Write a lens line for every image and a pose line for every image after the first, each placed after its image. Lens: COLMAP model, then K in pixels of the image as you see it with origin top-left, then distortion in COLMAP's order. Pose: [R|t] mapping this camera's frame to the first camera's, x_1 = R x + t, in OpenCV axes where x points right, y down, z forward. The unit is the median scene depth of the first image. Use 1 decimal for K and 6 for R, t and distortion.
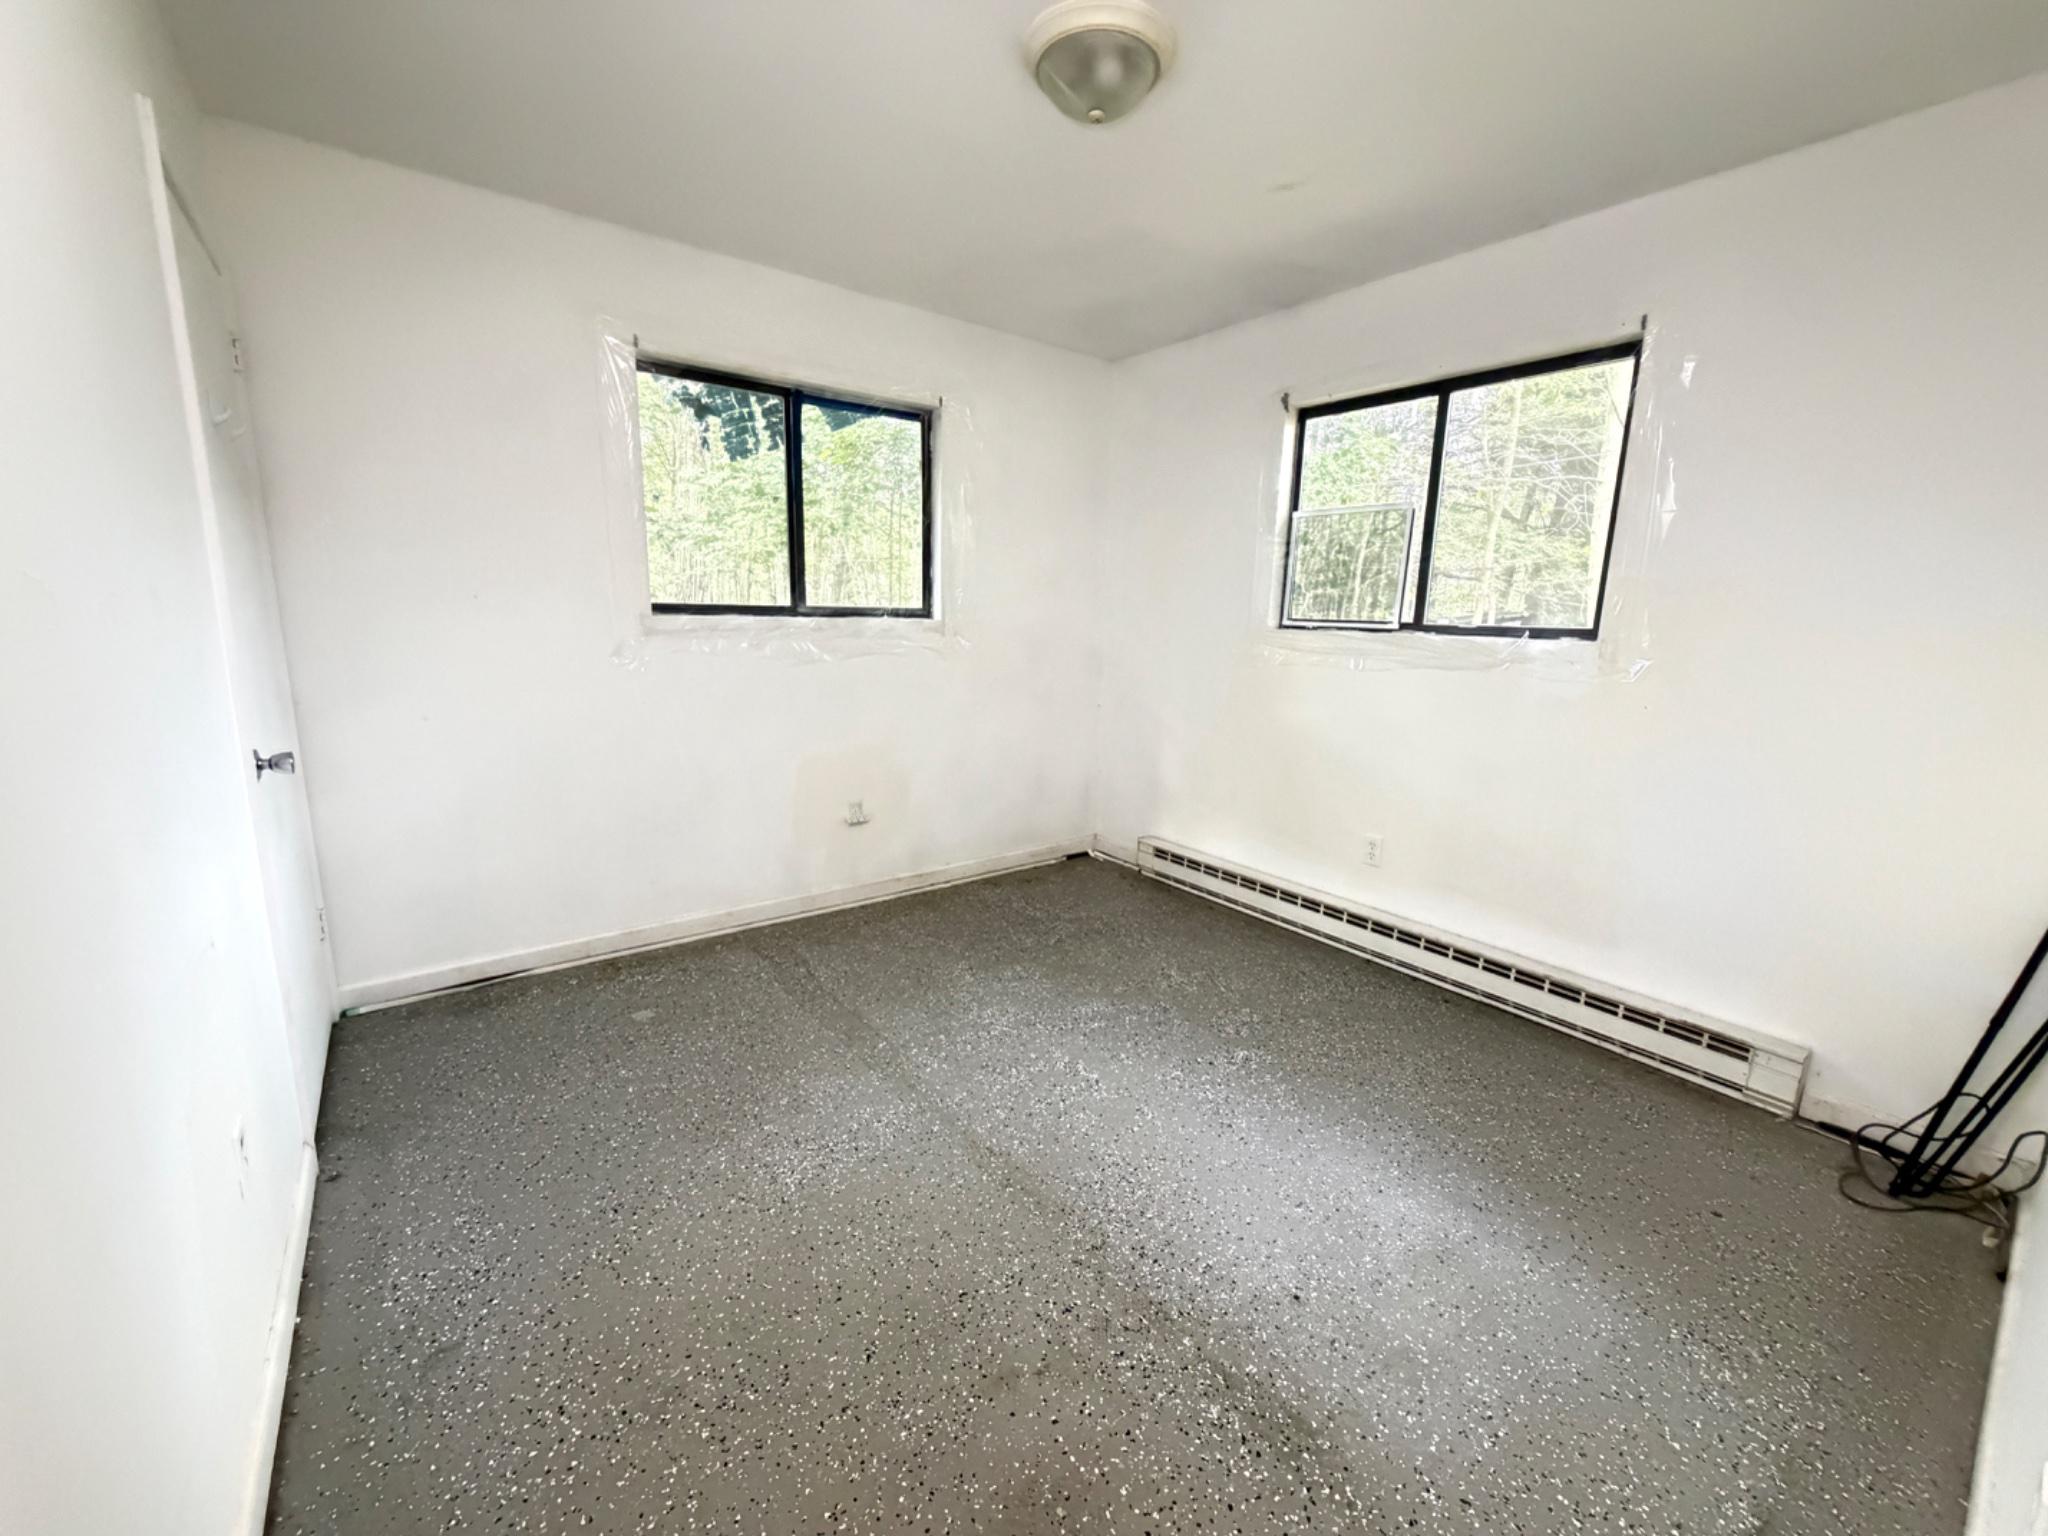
lens RADIAL K [[817.1, 0, 1029.1], [0, 817.1, 767.1], [0, 0, 1]] dist [0.000599, -0.000173]
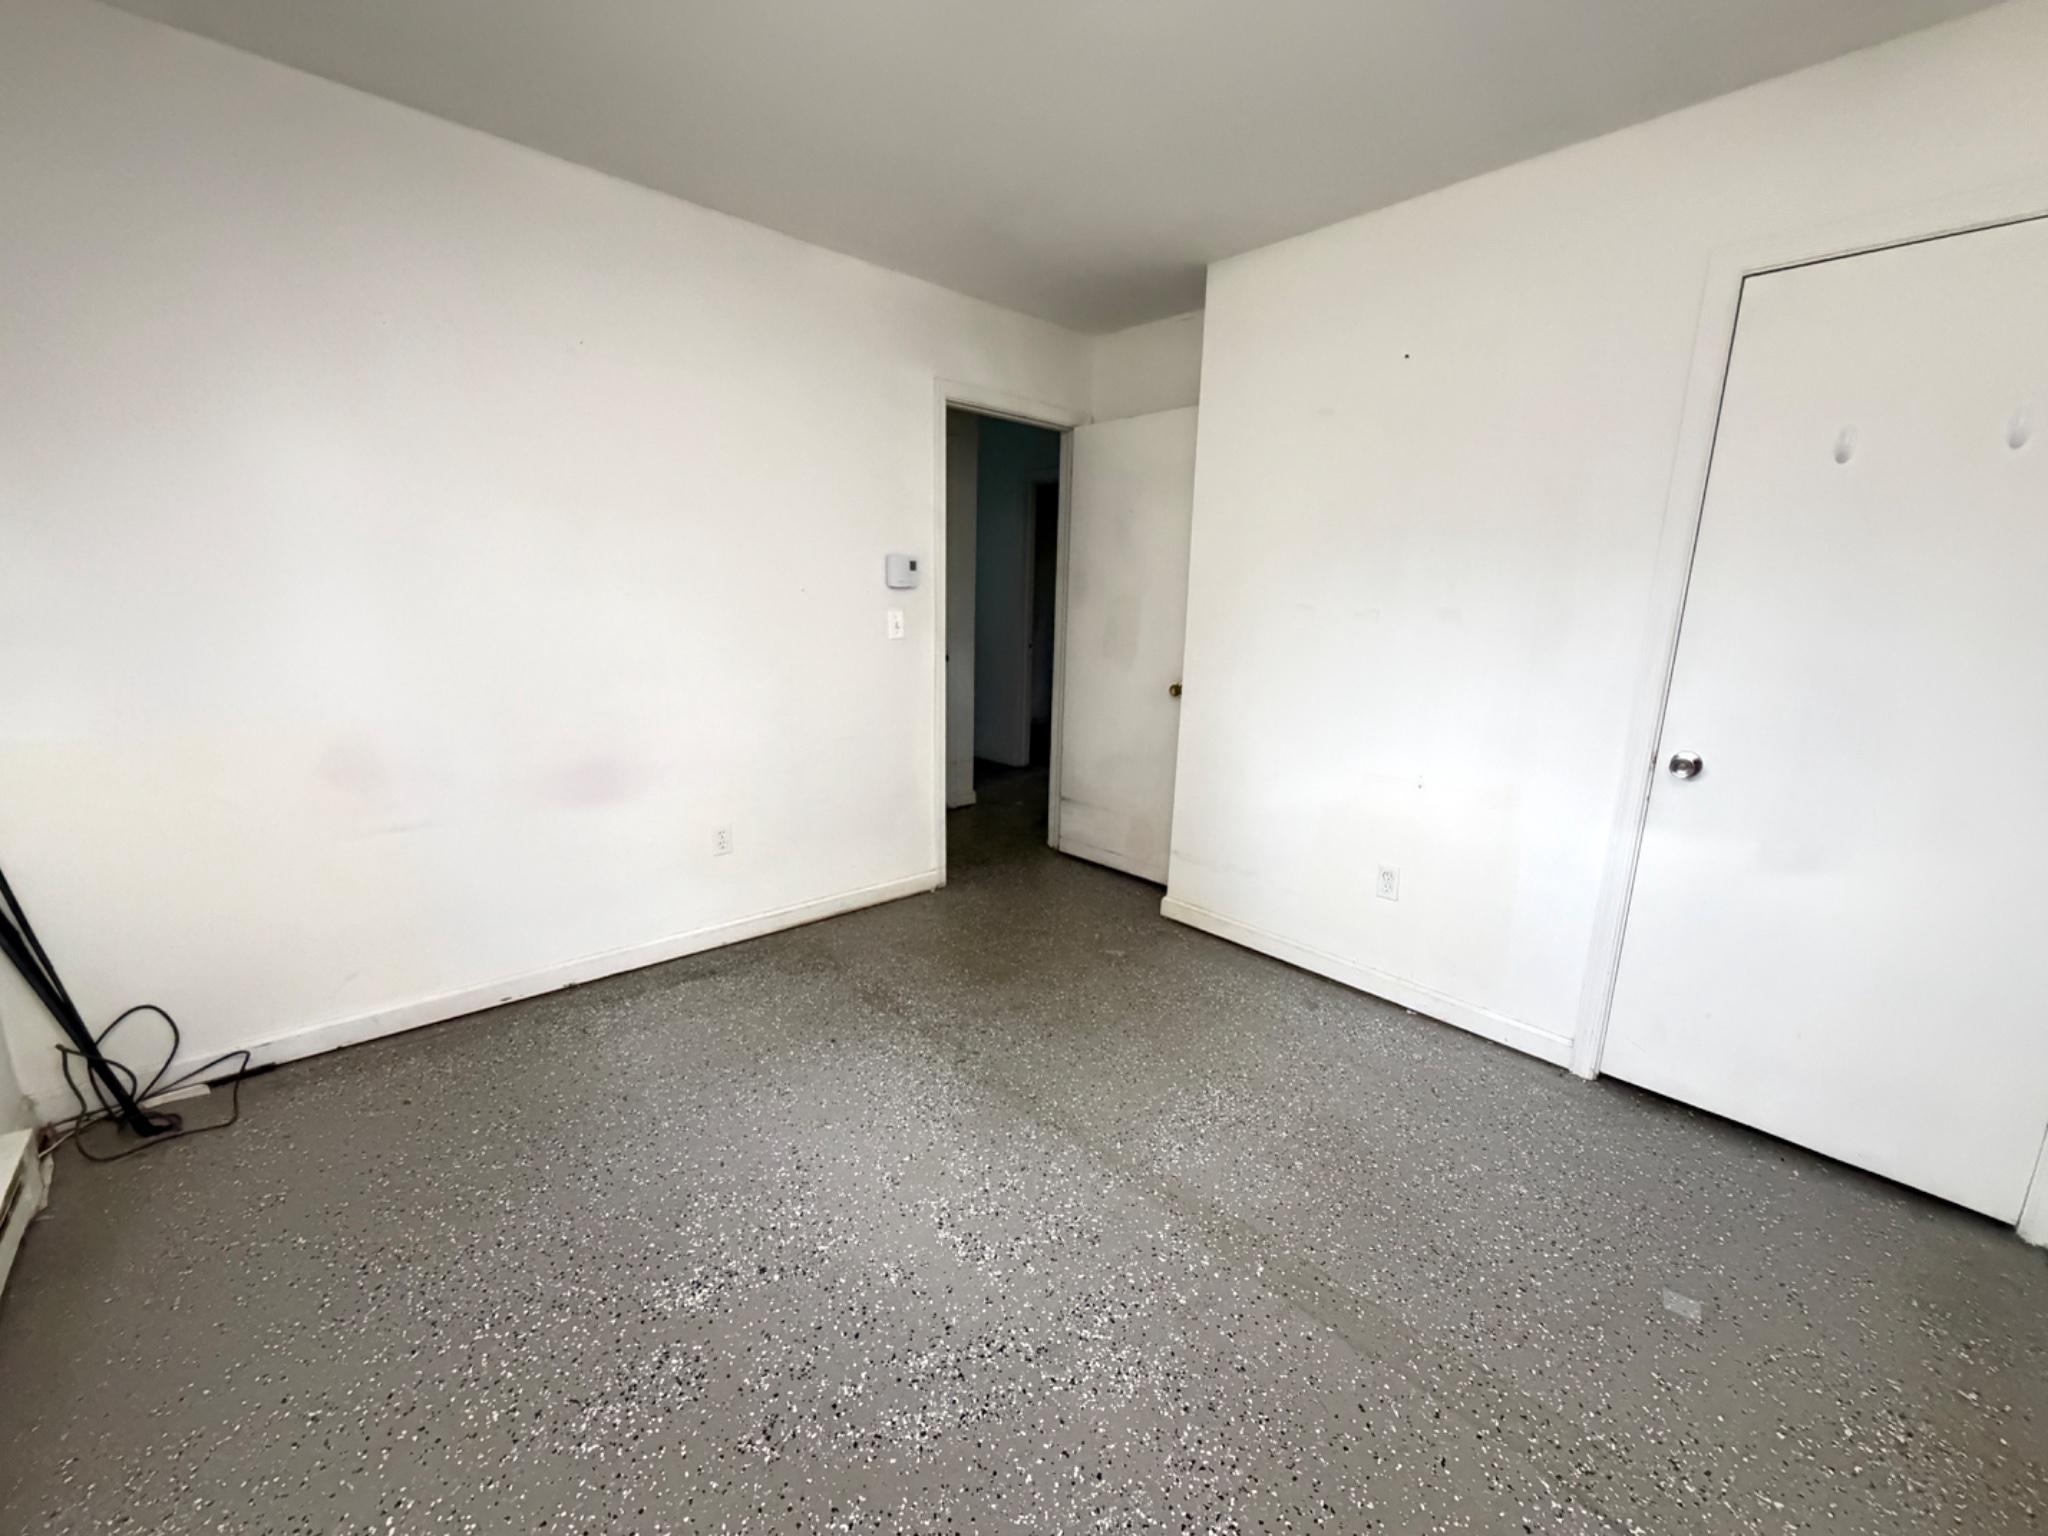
lens RADIAL K [[817.1, 0, 1029.1], [0, 817.1, 767.1], [0, 0, 1]] dist [0.000599, -0.000173]
pose [[-0.994391, -0.033767, -0.100228, 0.099605], [-0.069607, 0.922439, 0.379818, -0.318397], [0.079629, 0.384664, -0.919615, 1.667254]]
